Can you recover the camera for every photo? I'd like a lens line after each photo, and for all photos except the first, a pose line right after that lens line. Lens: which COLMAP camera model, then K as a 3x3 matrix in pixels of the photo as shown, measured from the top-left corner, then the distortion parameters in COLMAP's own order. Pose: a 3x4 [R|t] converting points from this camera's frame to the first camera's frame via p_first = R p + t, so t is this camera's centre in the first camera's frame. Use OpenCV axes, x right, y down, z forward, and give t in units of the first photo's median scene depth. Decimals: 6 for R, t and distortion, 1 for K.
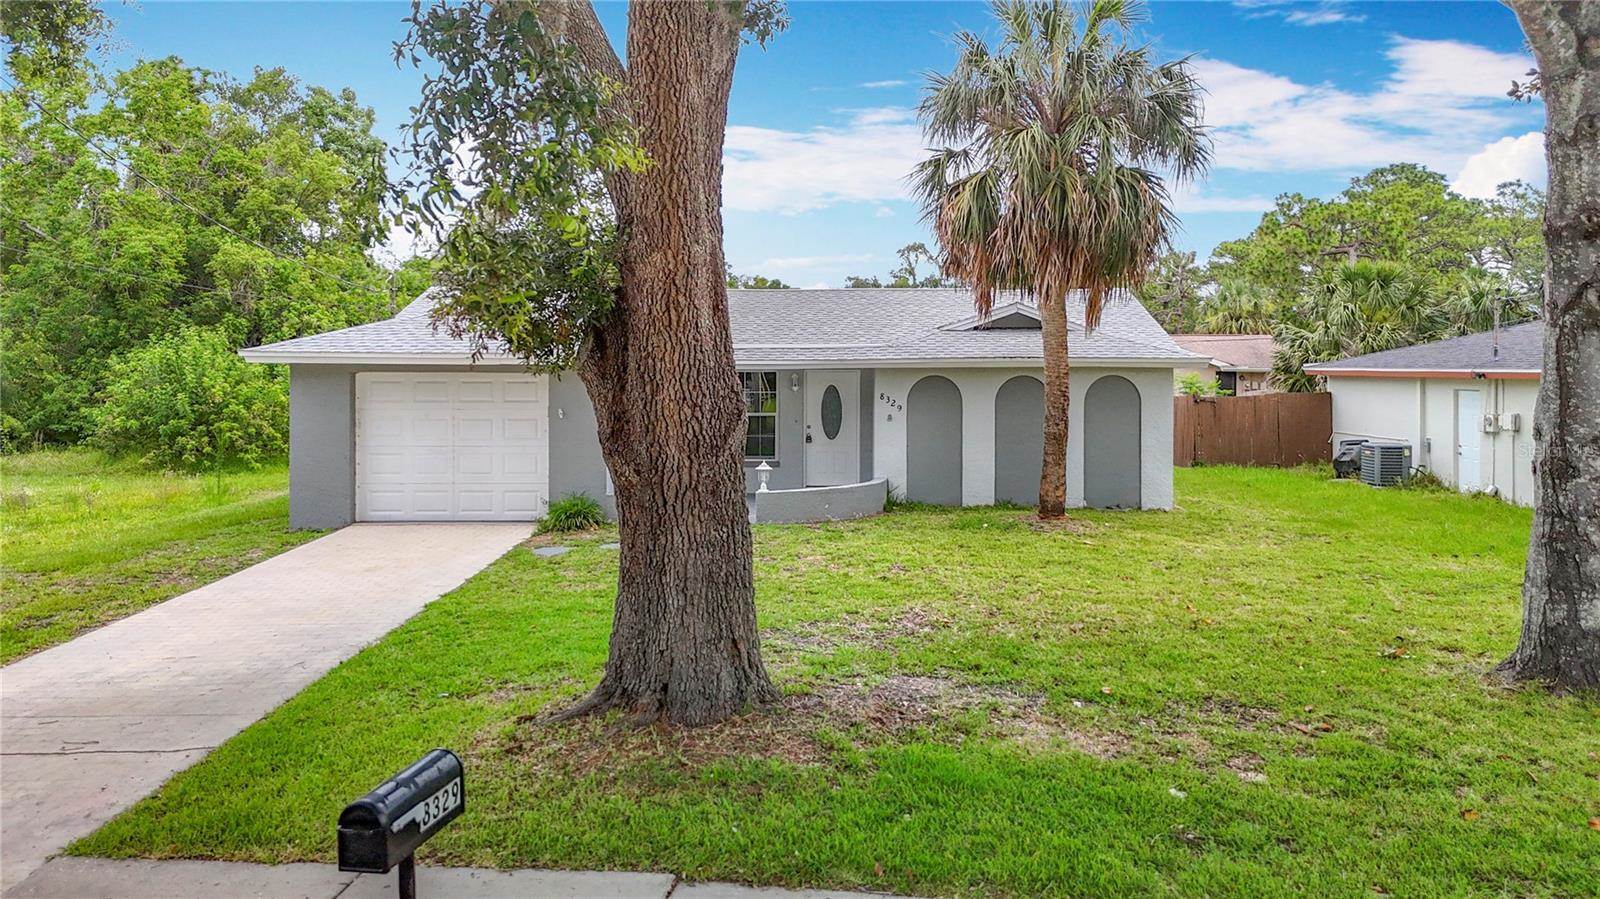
lens RADIAL K [[1186.9, 0, 789.3], [0, 1186.9, 448.3], [0, 0, 1]] dist [0.081350, -0.096197]
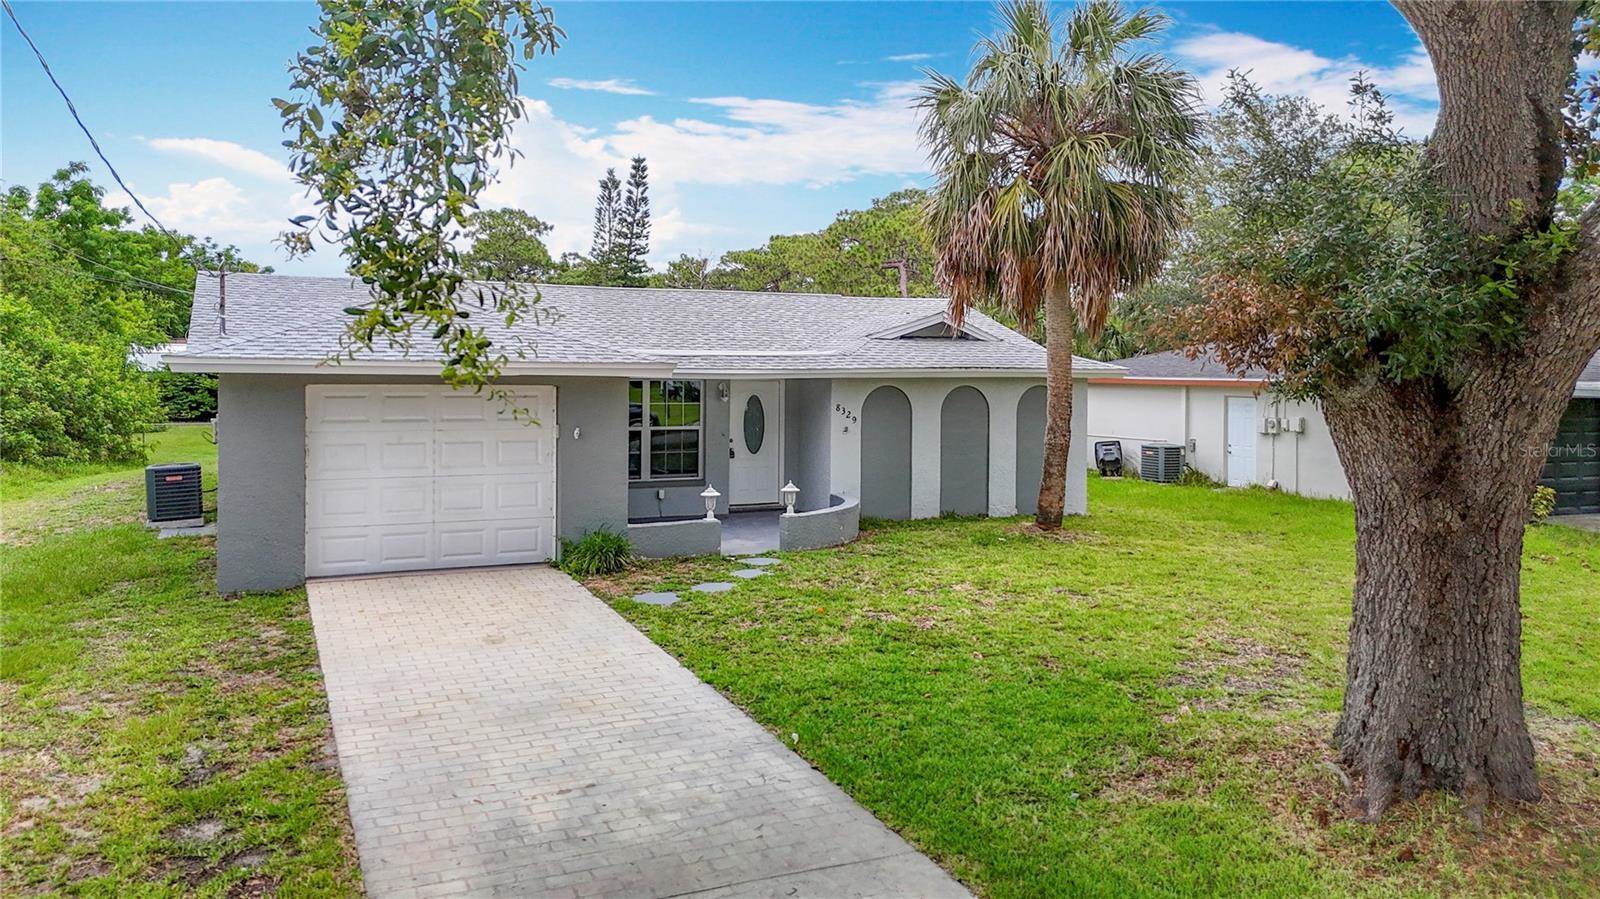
lens RADIAL K [[1202.3, 0, 770.1], [0, 1202.3, 422.0], [0, 0, 1]] dist [0.158601, -0.184364]
pose [[0.915137, -0.014195, 0.402893, -0.359035], [0.023090, 0.999585, -0.017230, -0.016998], [-0.402482, 0.025070, 0.915085, 0.138736]]
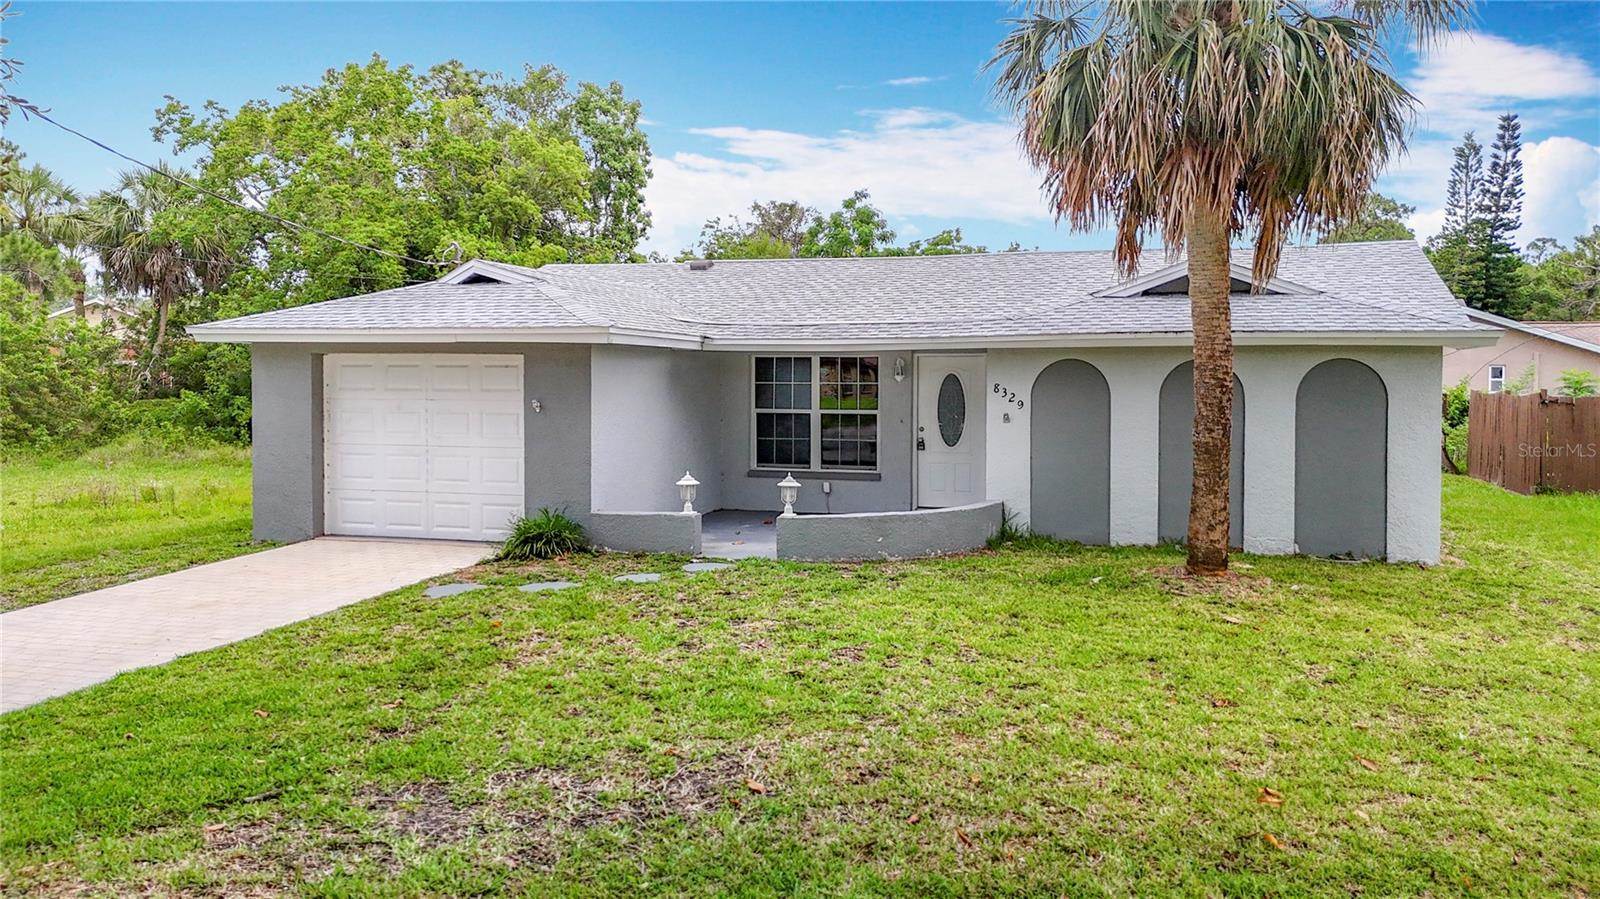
lens RADIAL K [[1181.7, 0, 800.0], [0, 1181.7, 449.5], [0, 0, 1]] dist [0.080537, -0.088814]
pose [[0.959906, 0.020745, -0.279554, 0.165456], [-0.020778, 0.999780, 0.002846, -0.005958], [0.279552, 0.003076, 0.960126, 0.269978]]
